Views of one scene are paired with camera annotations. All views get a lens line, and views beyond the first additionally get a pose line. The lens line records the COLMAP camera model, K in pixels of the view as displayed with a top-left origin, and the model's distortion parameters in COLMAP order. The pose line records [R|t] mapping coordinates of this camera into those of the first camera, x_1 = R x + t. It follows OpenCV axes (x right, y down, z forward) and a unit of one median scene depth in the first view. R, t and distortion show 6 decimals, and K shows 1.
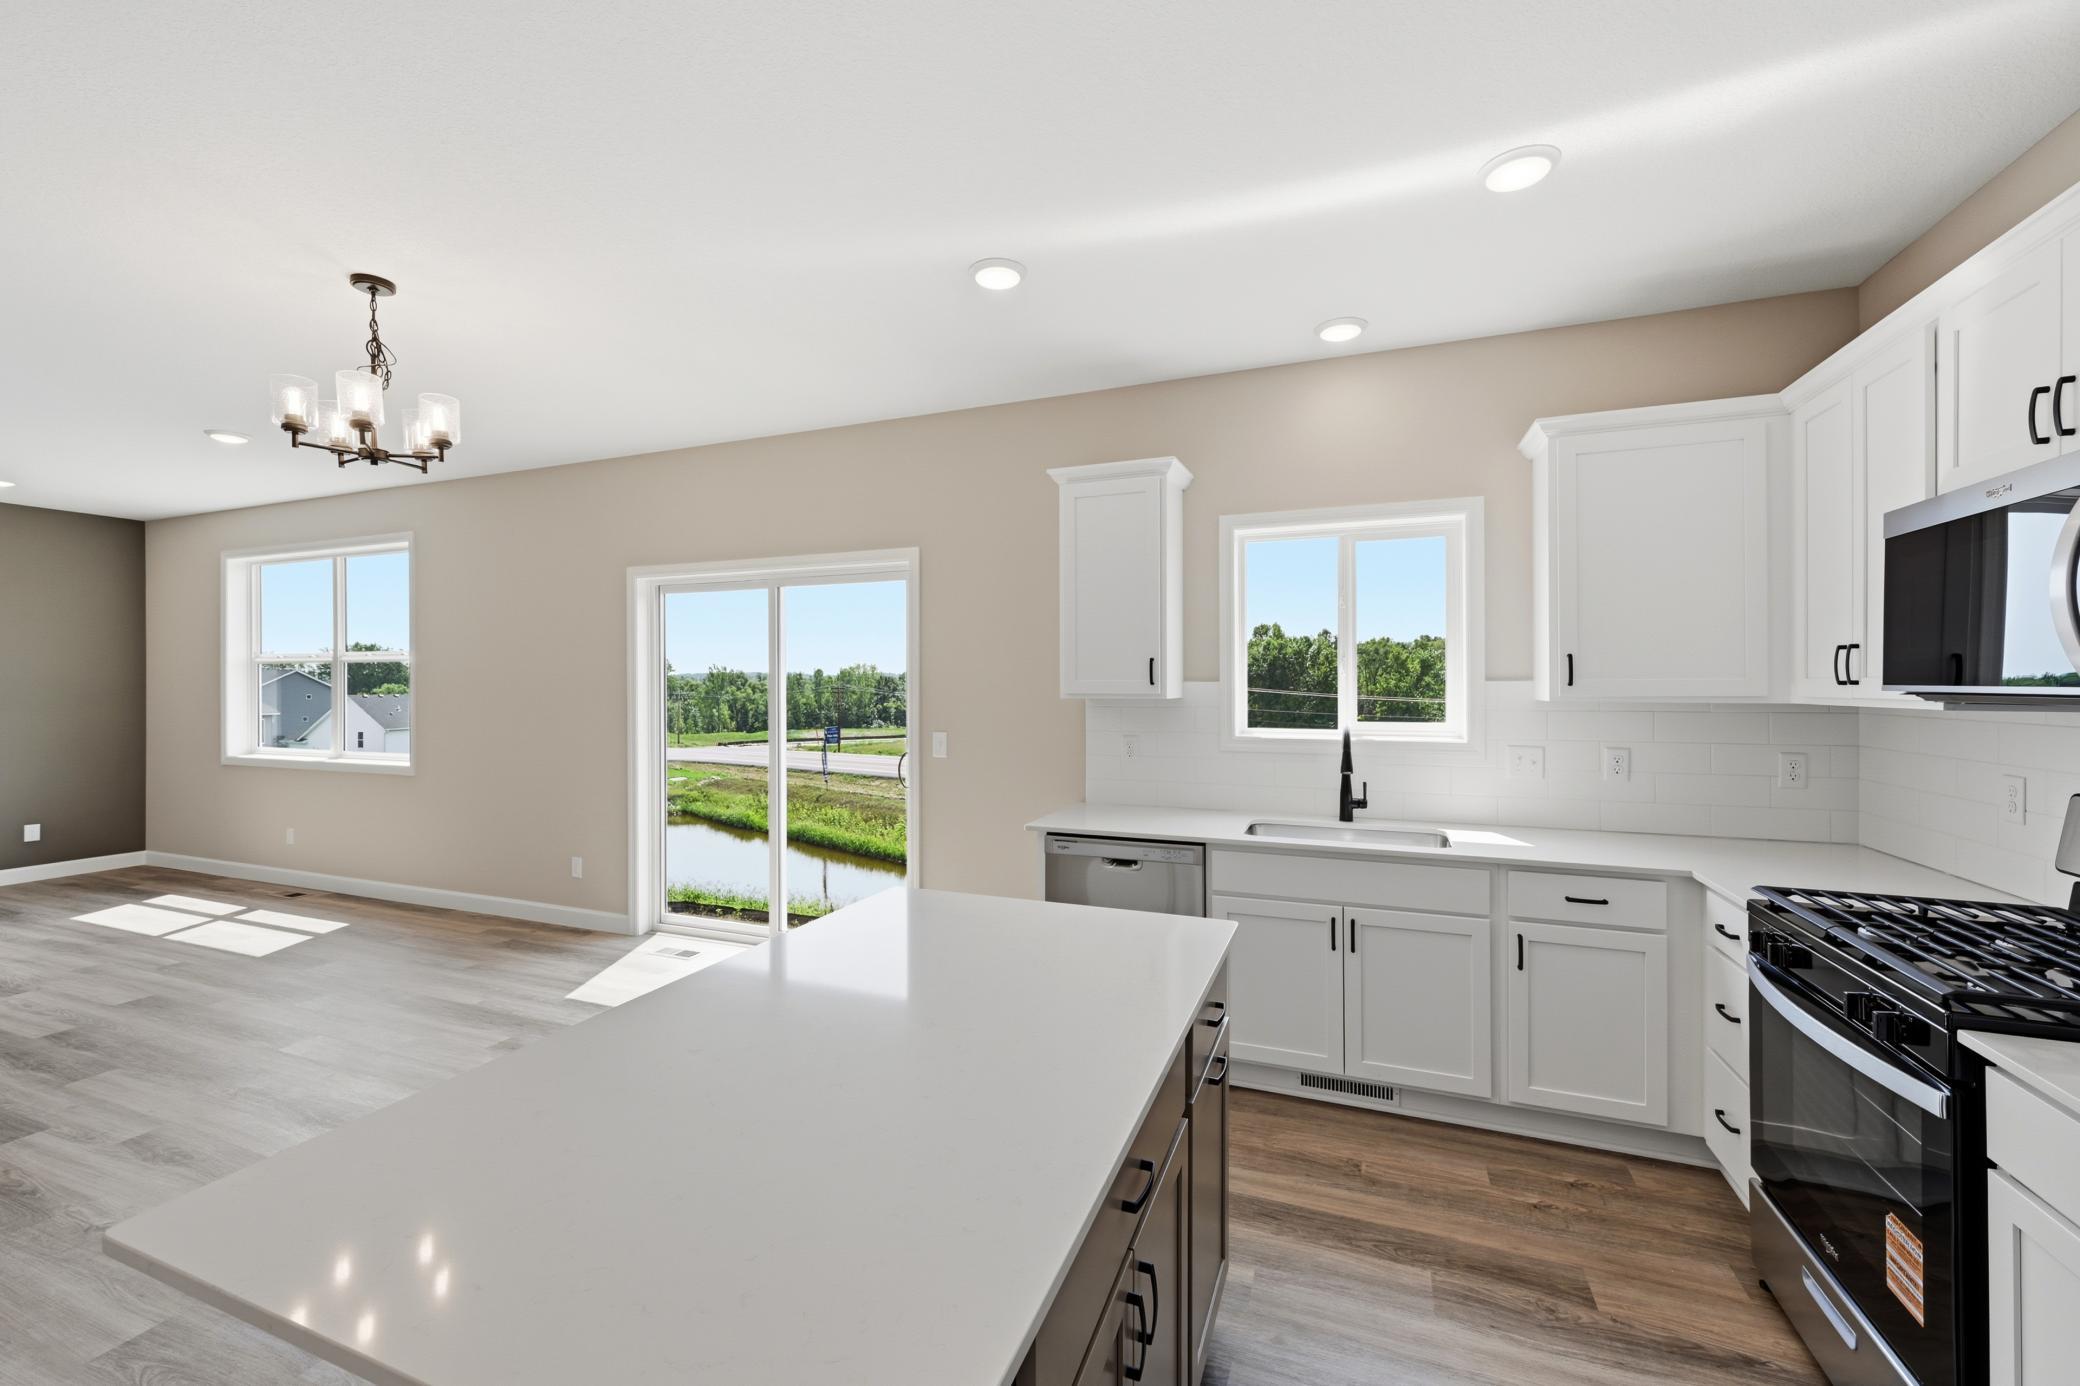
lens RADIAL K [[832.1, 0, 1035.8], [0, 832.1, 676.1], [0, 0, 1]] dist [-0.001347, -0.000617]
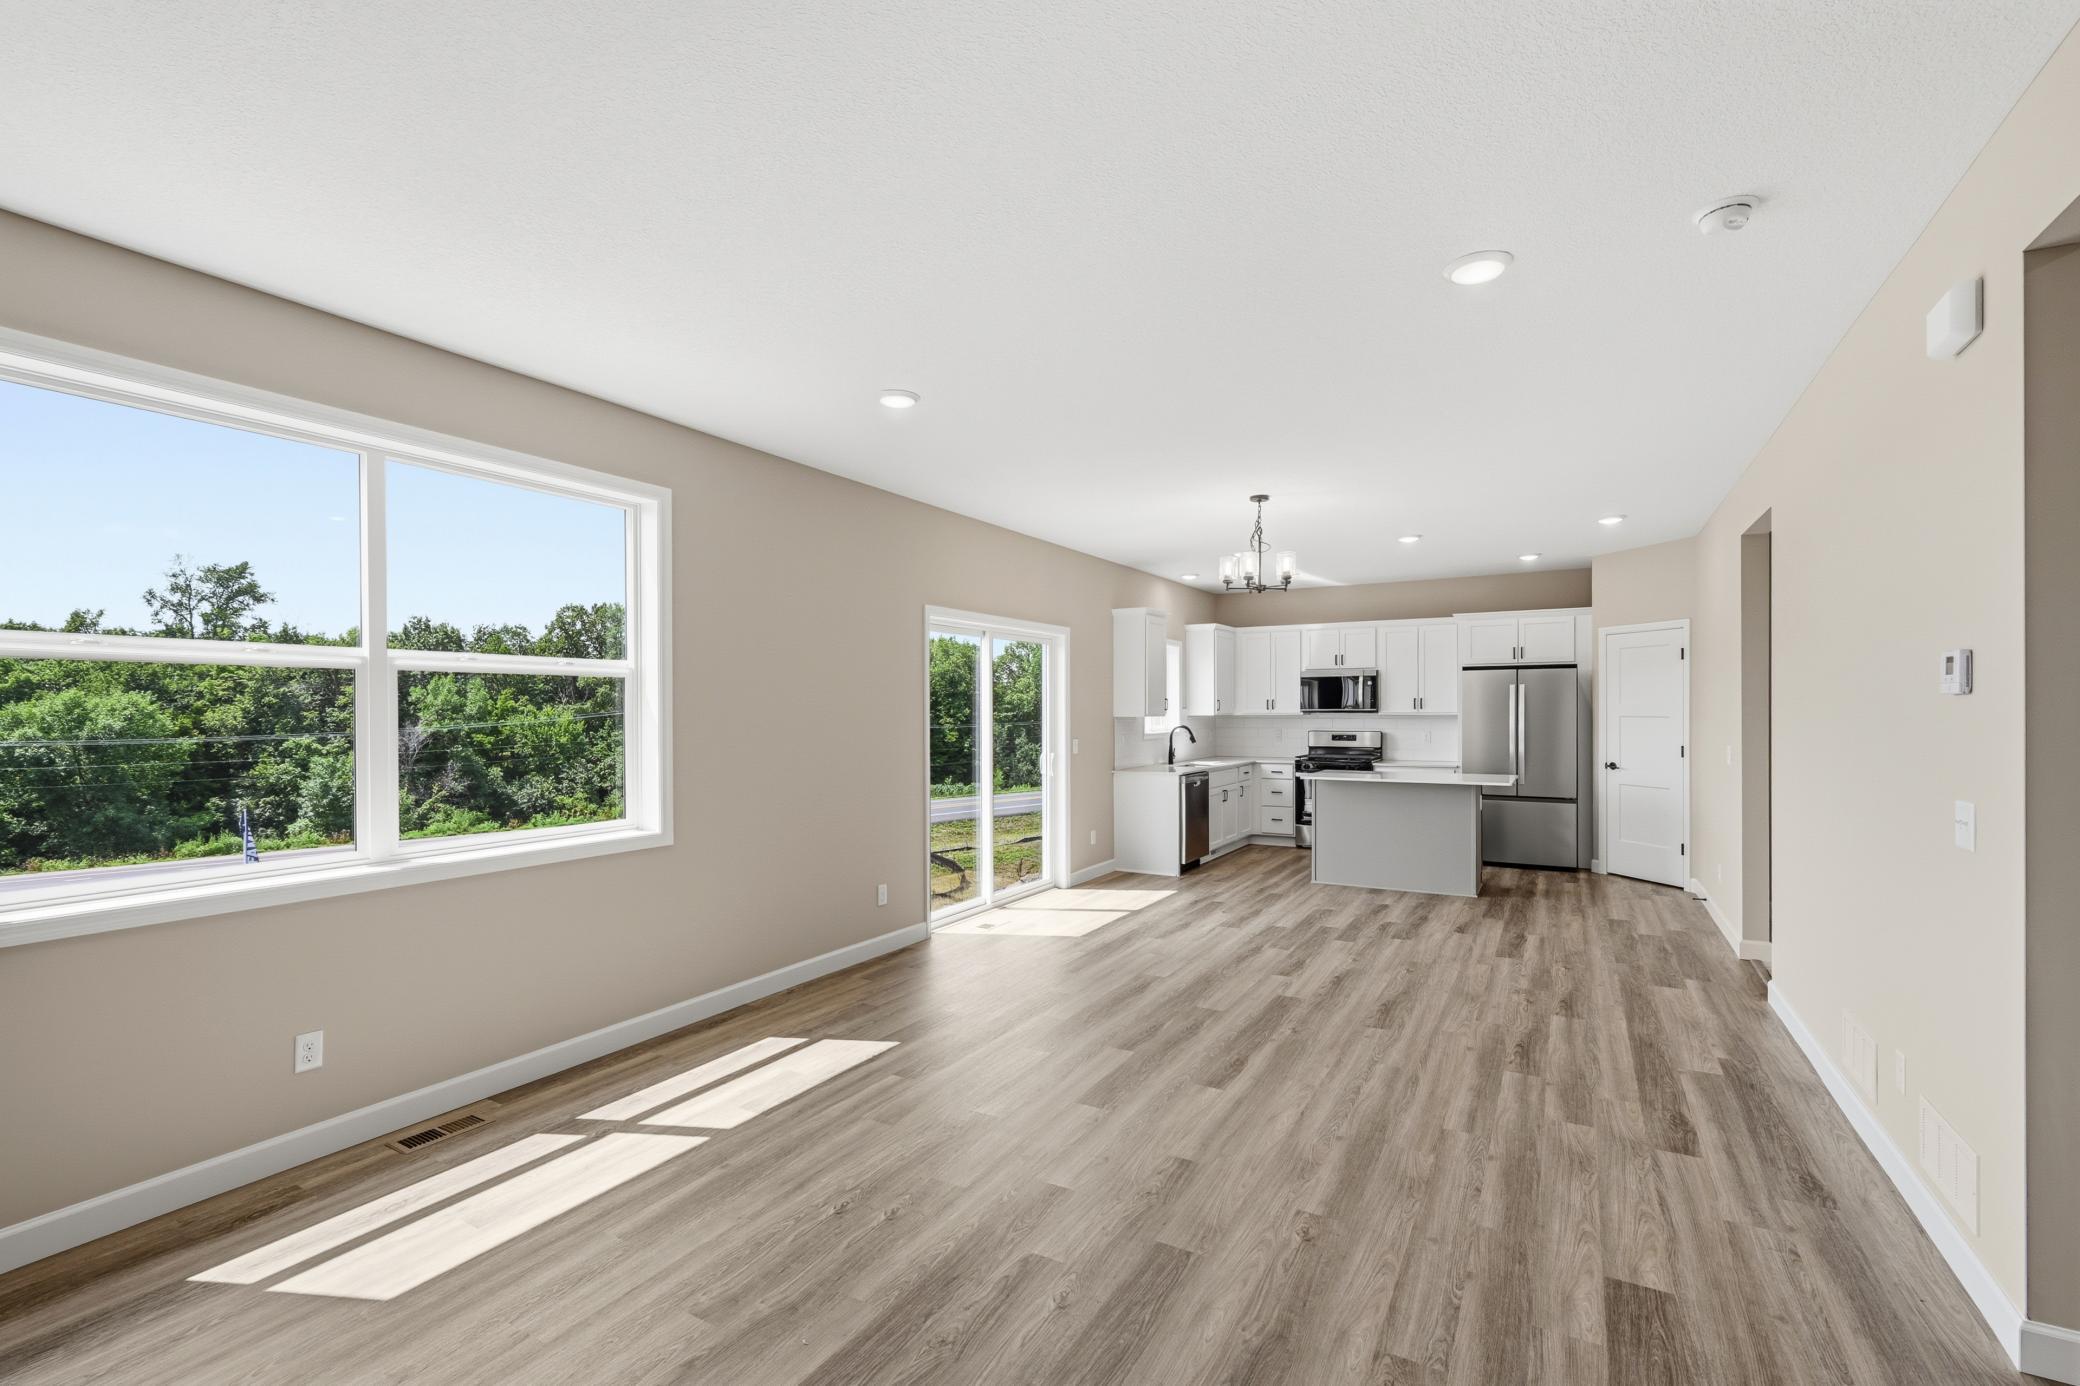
lens RADIAL K [[910.6, 0, 1042.8], [0, 910.6, 717.8], [0, 0, 1]] dist [-0.002123, 0.003308]
pose [[0.151107, -0.007872, 0.988486, -1.638541], [-0.001775, 0.999965, 0.008235, 0.008200], [-0.988516, -0.002999, 0.151088, 0.659199]]
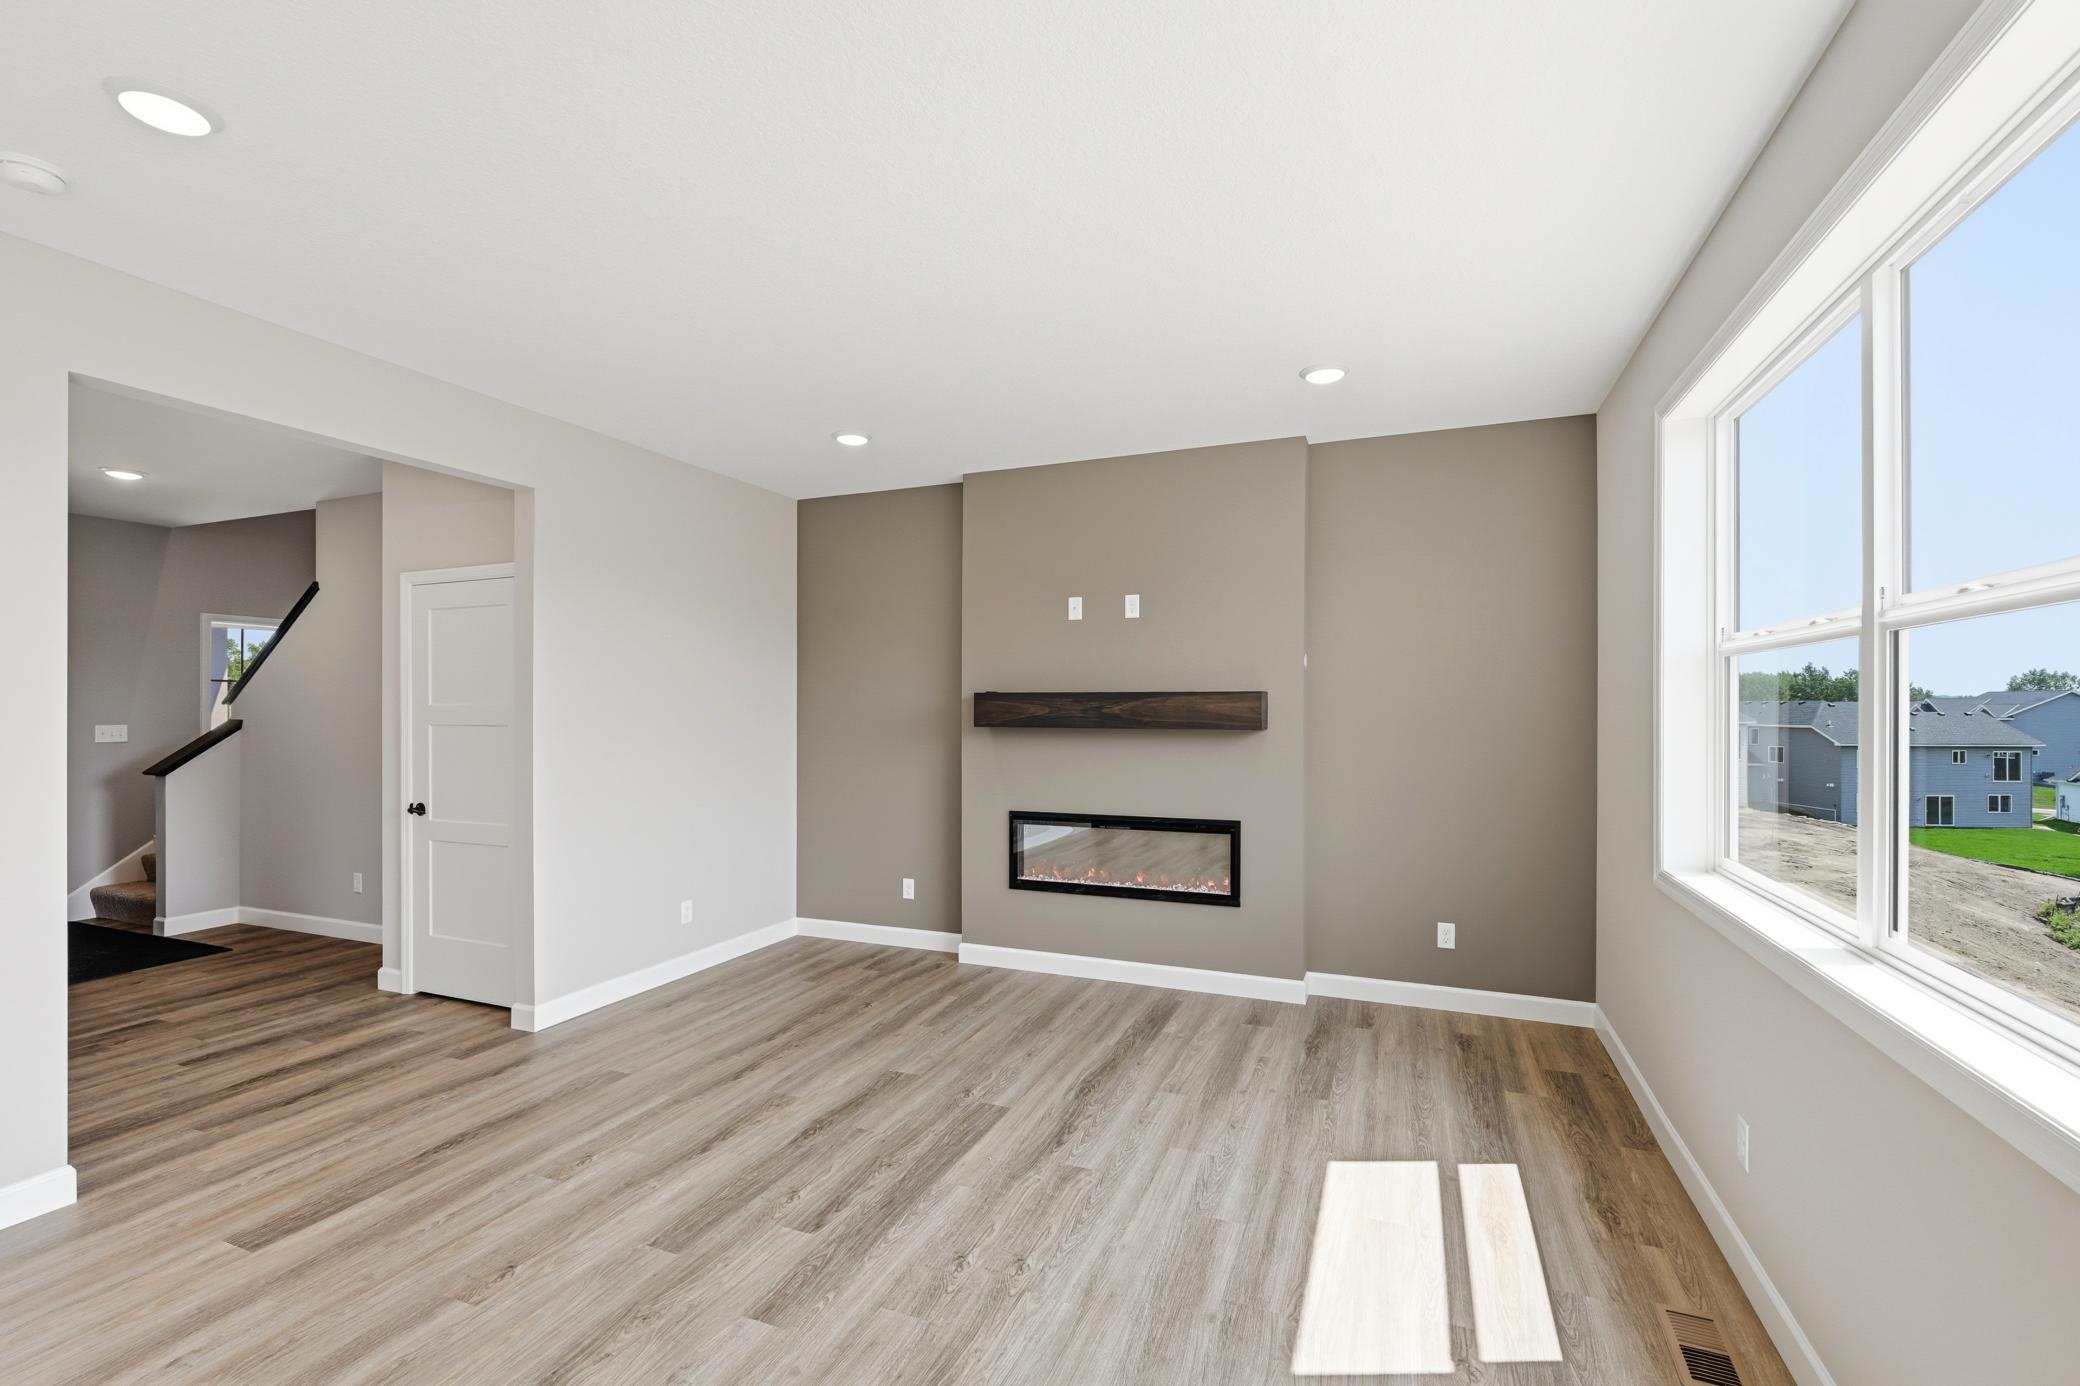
lens RADIAL K [[910.6, 0, 1039.7], [0, 910.6, 700.8], [0, 0, 1]] dist [-0.002123, 0.003308]
pose [[-0.017179, -0.001722, -0.999851, -0.628955], [0.006400, 0.999978, -0.001832, 0.005870], [0.999832, -0.006430, -0.017168, 0.881044]]
